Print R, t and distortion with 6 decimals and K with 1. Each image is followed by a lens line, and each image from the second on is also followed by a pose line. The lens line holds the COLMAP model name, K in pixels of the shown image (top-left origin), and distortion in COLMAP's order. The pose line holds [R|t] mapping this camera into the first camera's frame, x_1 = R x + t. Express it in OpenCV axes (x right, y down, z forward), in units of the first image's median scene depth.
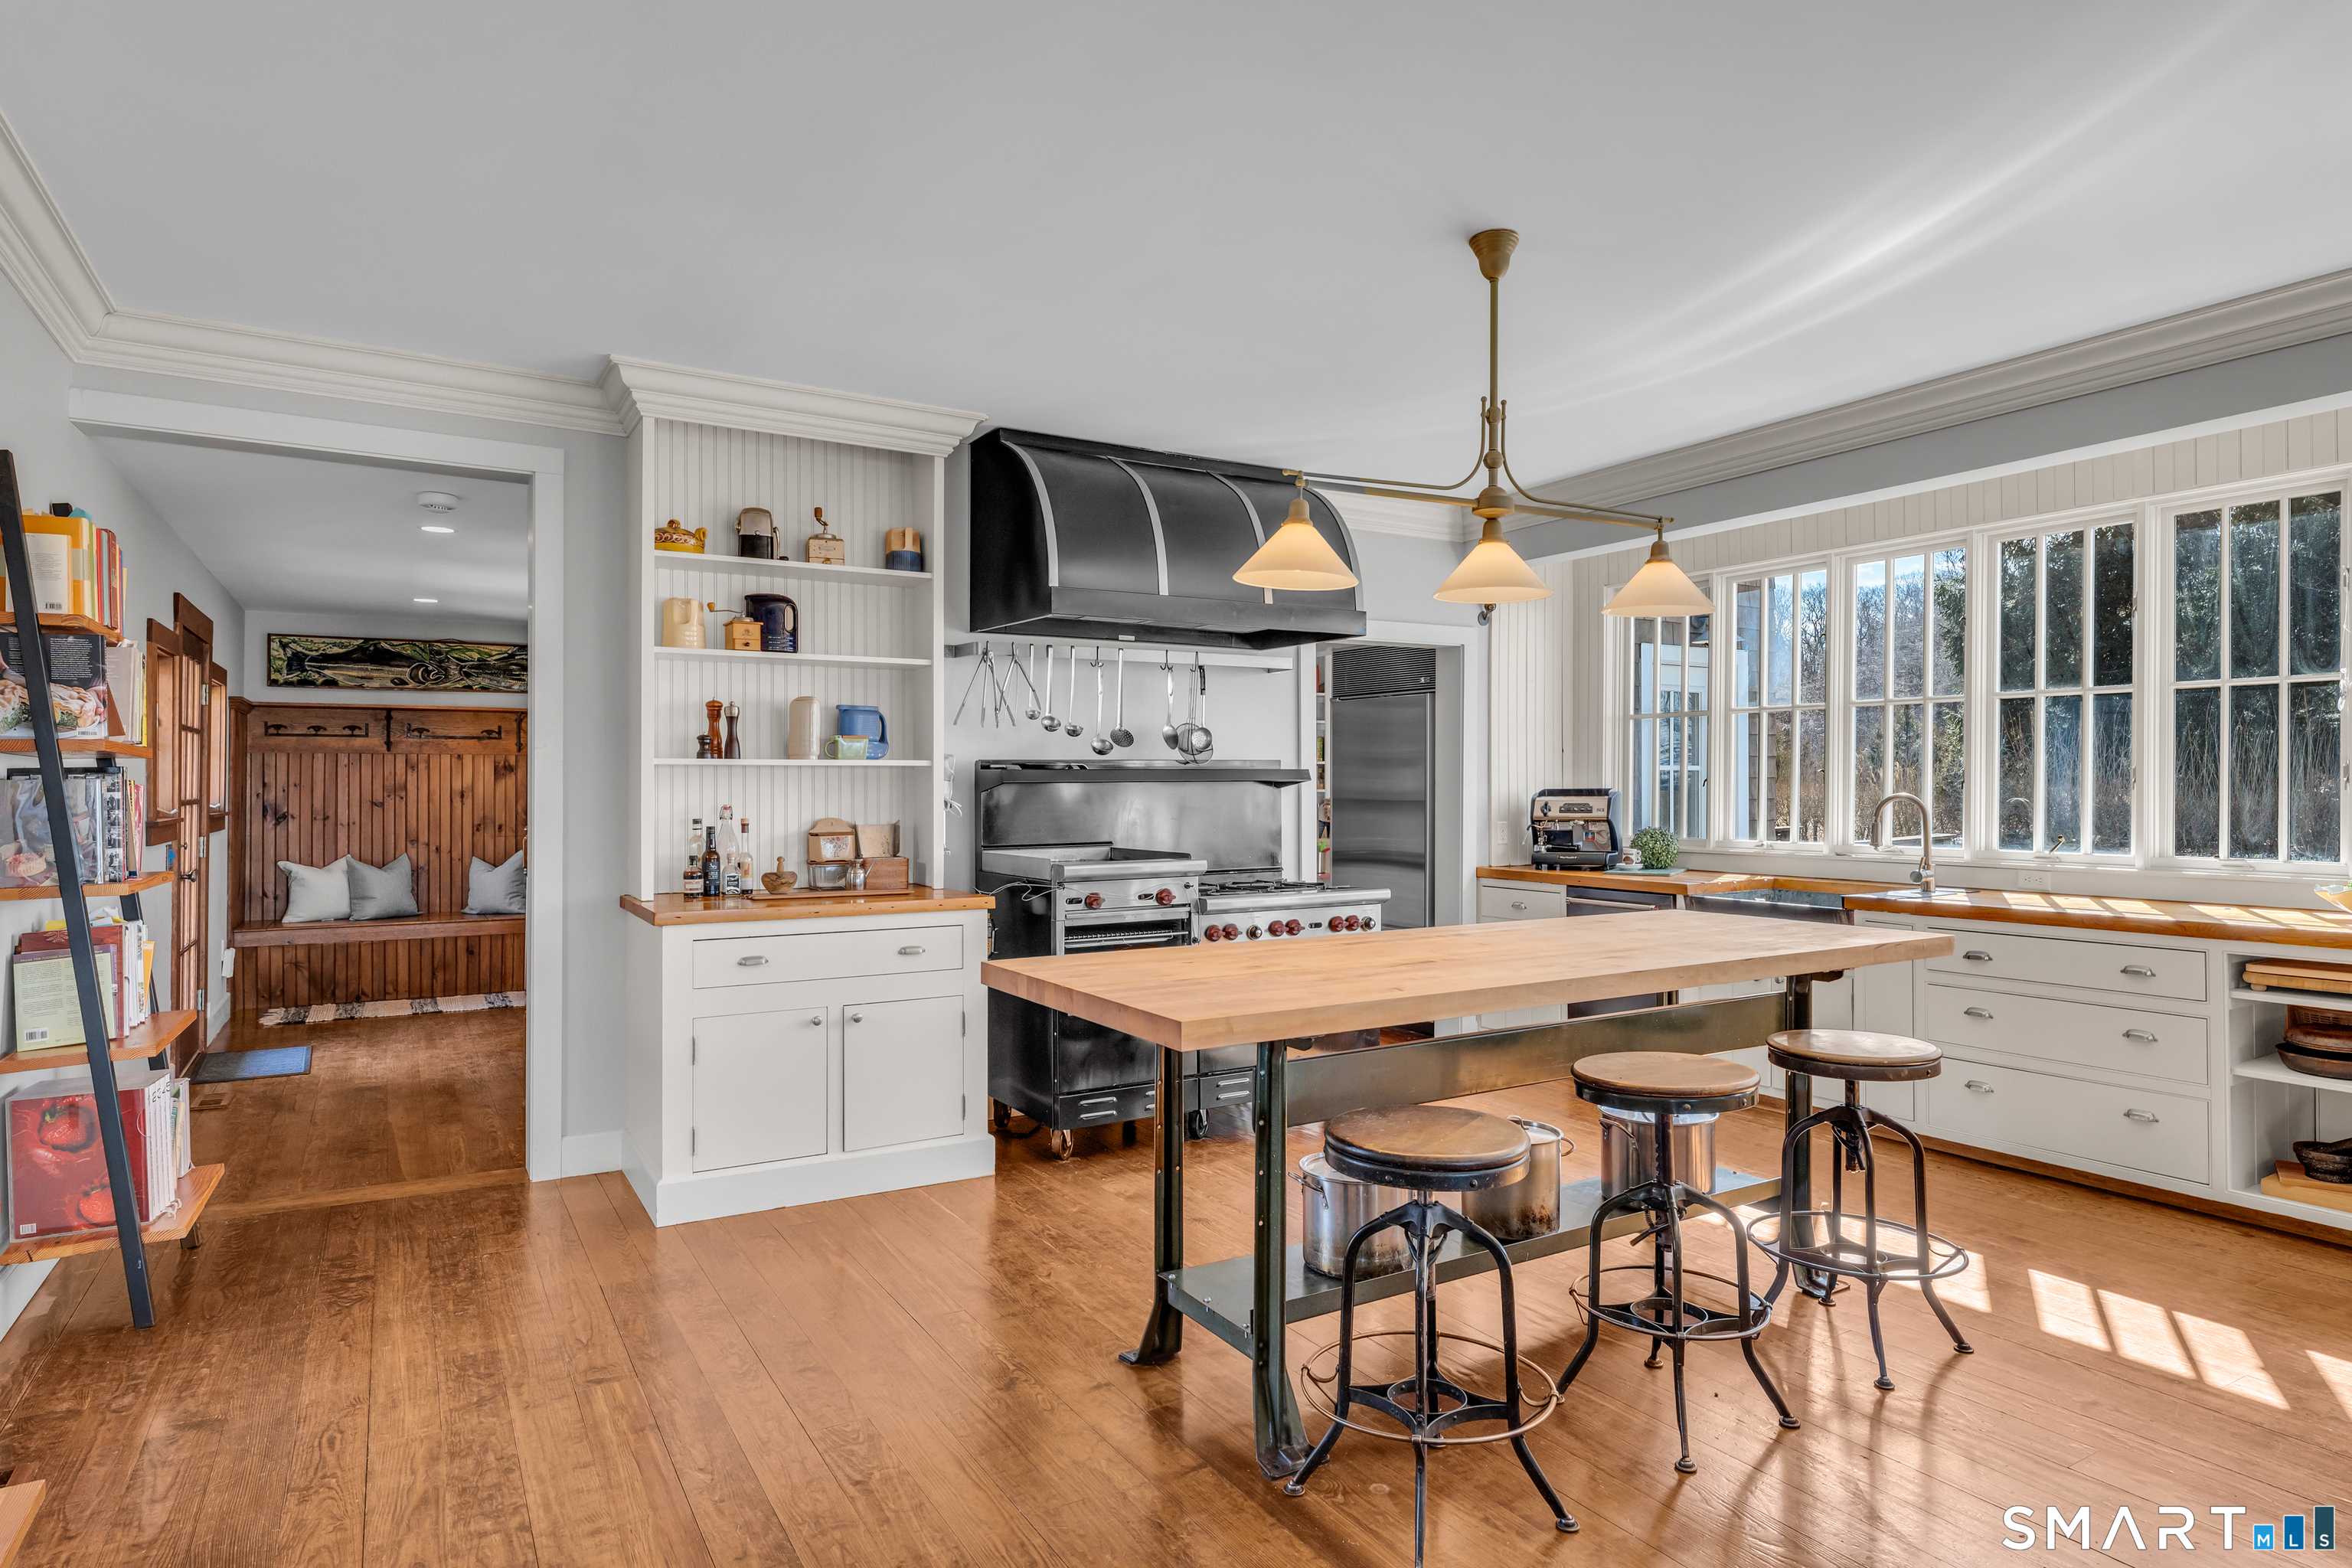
lens RADIAL K [[1315.8, 0, 1162.6], [0, 1315.8, 778.6], [0, 0, 1]] dist [-0.003159, -0.000647]
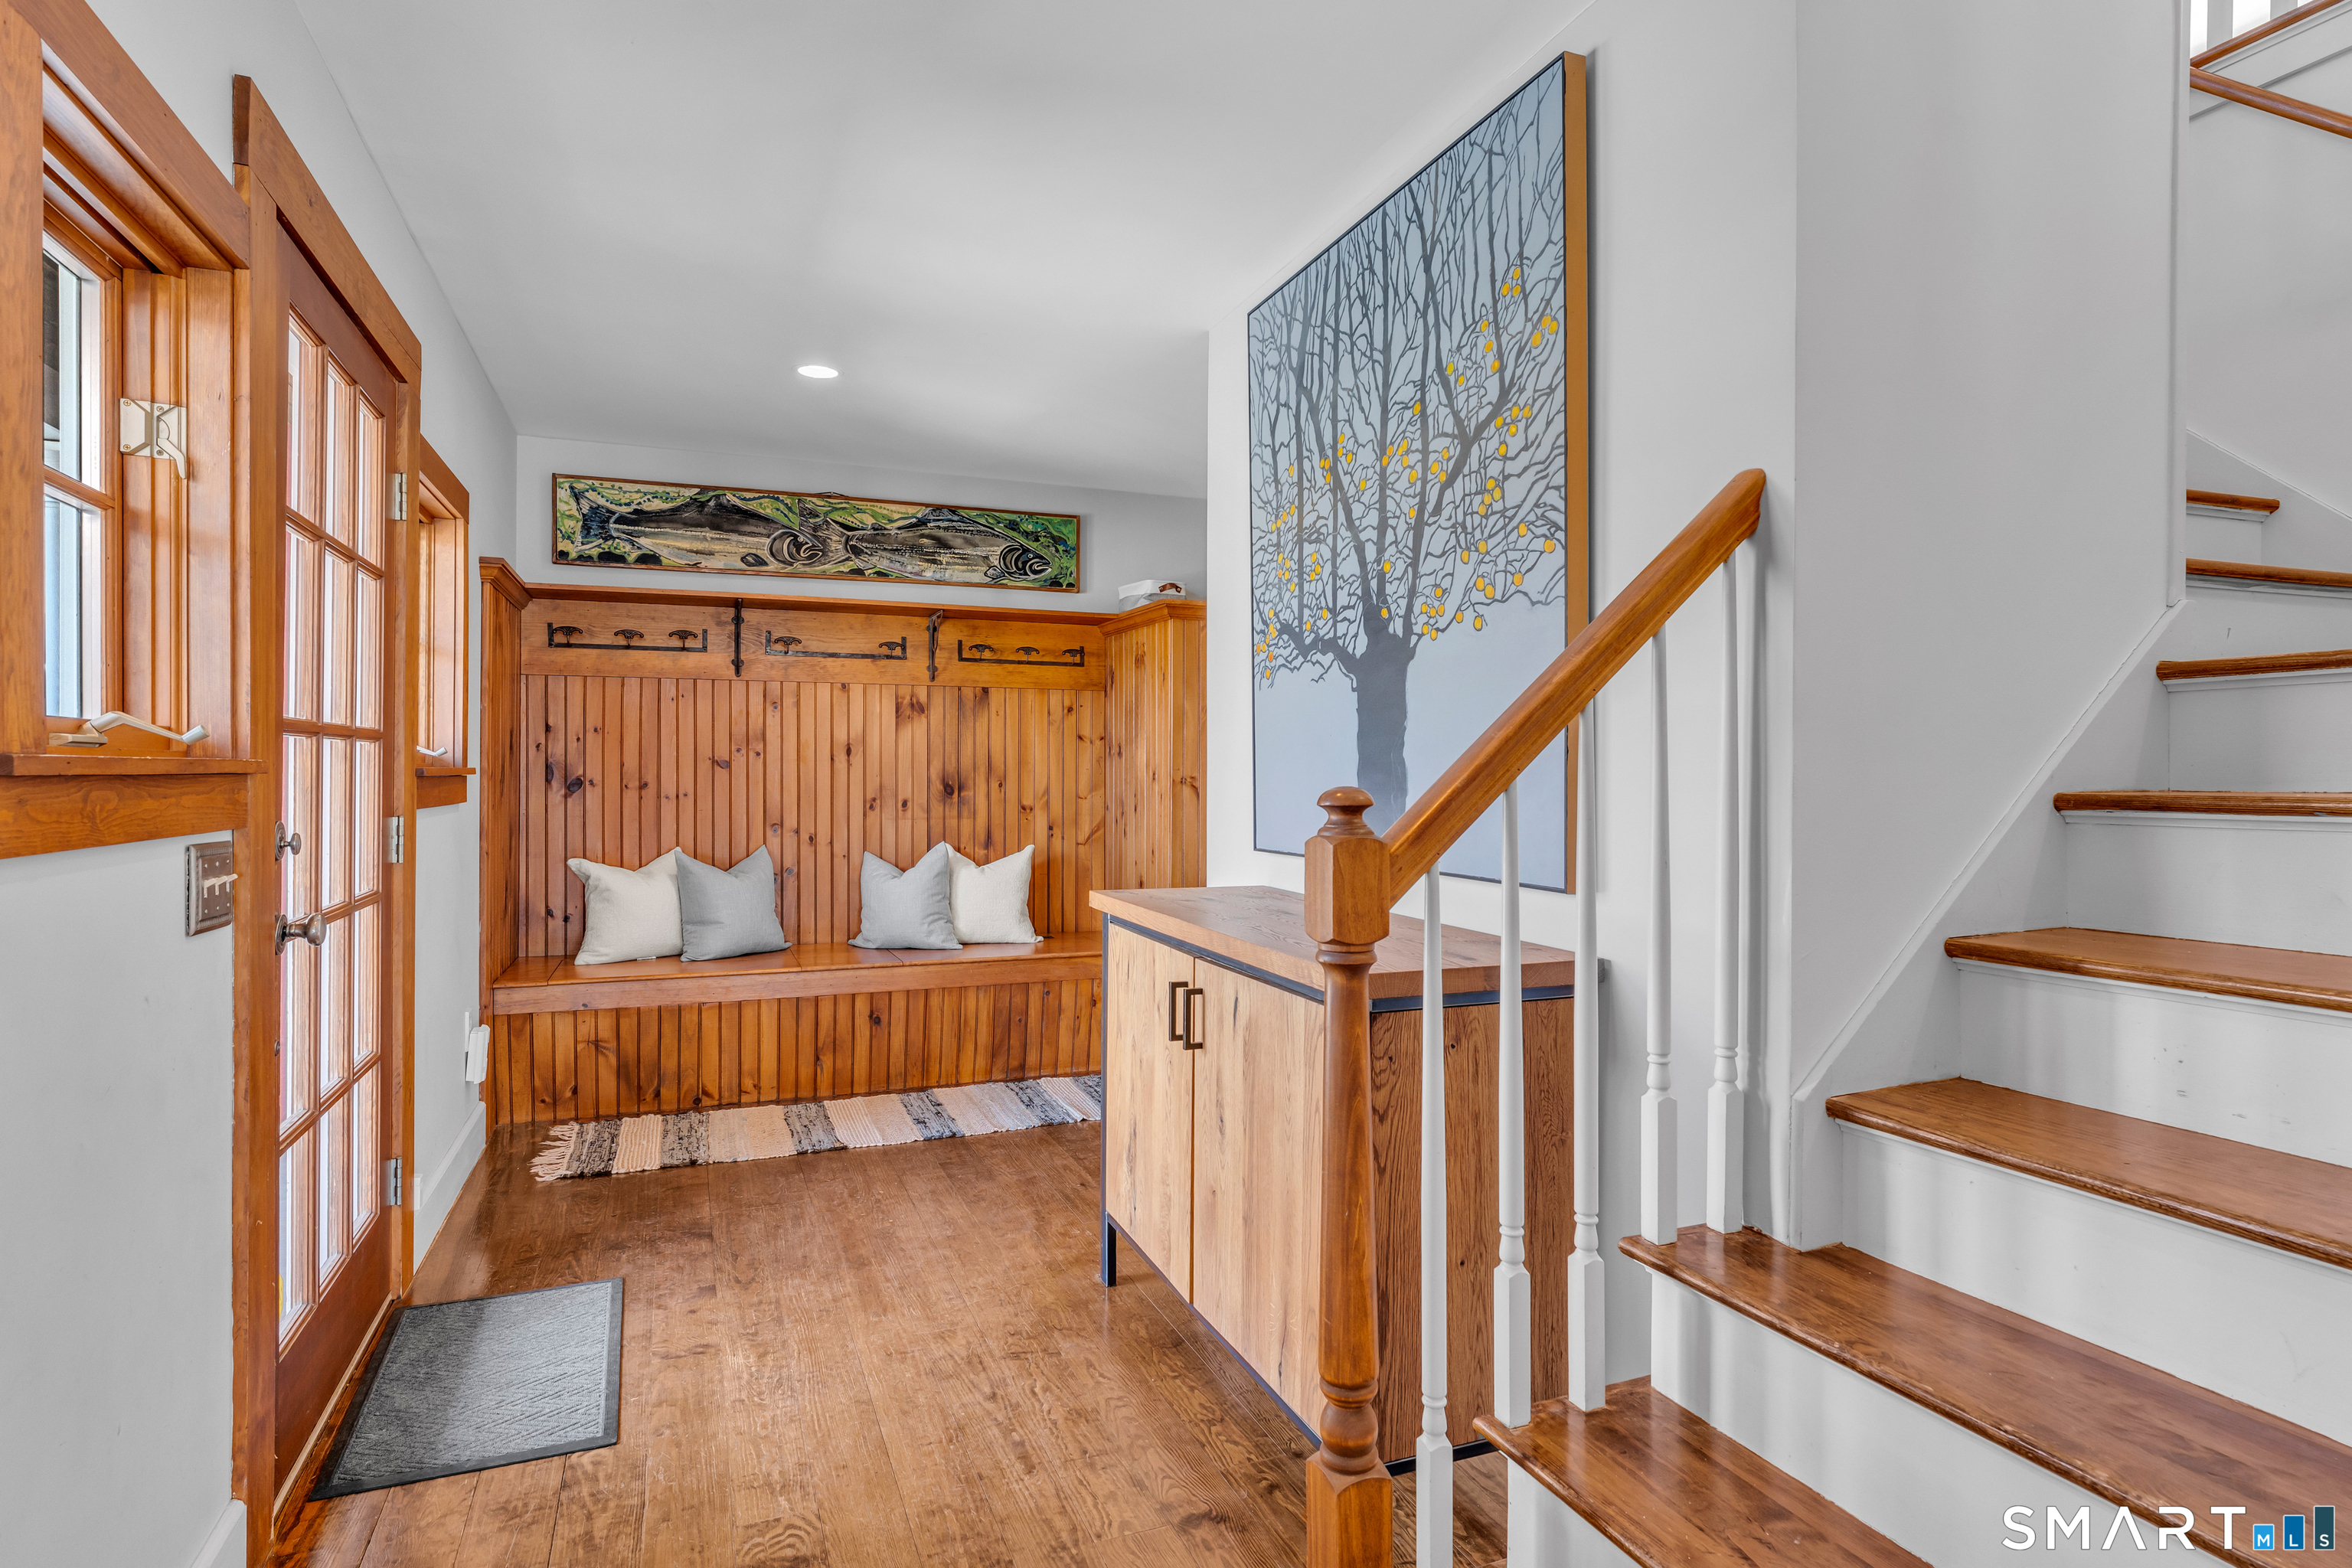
lens RADIAL K [[1315.8, 0, 1191.8], [0, 1315.8, 784.2], [0, 0, 1]] dist [-0.003159, -0.000647]
pose [[0.986246, 0.006080, -0.165171, -0.294509], [-0.003383, 0.999856, 0.016605, 0.018738], [0.165249, -0.015818, 0.986125, 0.455693]]
